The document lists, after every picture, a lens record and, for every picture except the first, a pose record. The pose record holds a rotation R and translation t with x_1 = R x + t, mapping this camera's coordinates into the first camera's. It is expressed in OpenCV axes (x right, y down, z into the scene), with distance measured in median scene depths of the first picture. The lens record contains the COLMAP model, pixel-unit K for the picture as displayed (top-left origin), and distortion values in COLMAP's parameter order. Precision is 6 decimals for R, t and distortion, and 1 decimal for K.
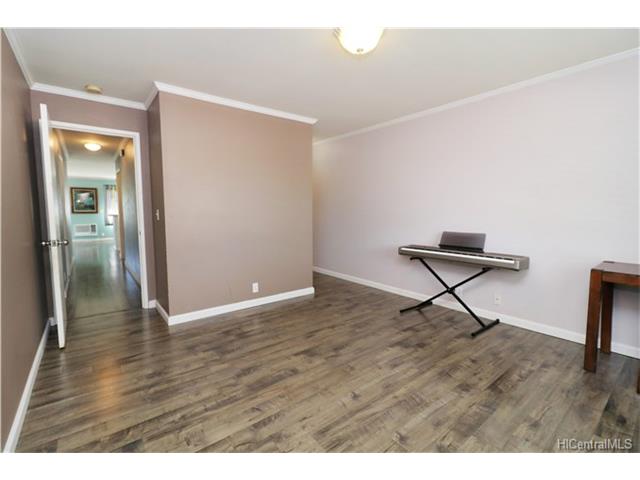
lens RADIAL K [[296.6, 0, 317.1], [0, 296.6, 238.5], [0, 0, 1]] dist [0.003221, -0.001847]
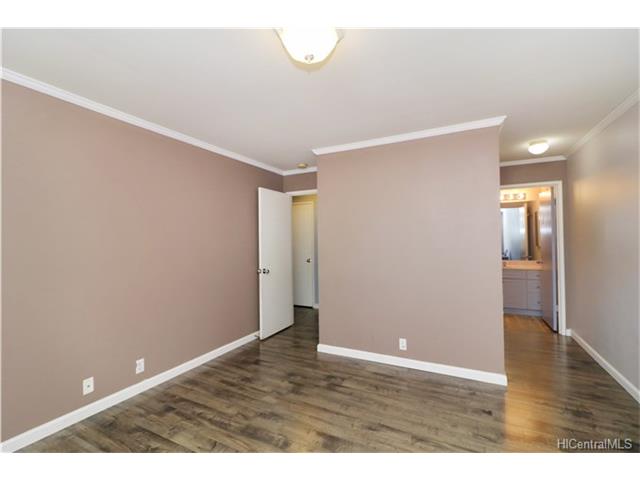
lens RADIAL K [[296.6, 0, 315.1], [0, 296.6, 236.7], [0, 0, 1]] dist [0.003221, -0.001847]
pose [[0.404407, -0.014199, -0.914469, 0.797084], [-0.078627, 0.995638, -0.050230, -0.128601], [0.911193, 0.092215, 0.401527, 0.705733]]
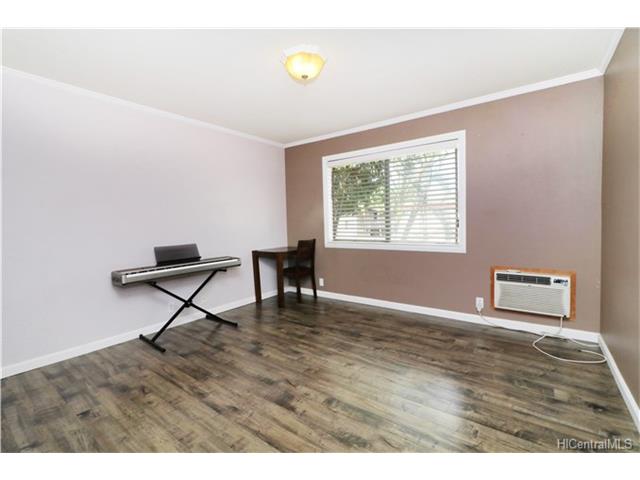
lens RADIAL K [[296.6, 0, 316.4], [0, 296.6, 239.4], [0, 0, 1]] dist [0.003221, -0.001847]
pose [[-0.257795, -0.051488, 0.964827, -0.921211], [0.122521, 0.988776, 0.085503, -0.105082], [-0.958400, 0.140253, -0.248594, 1.242099]]
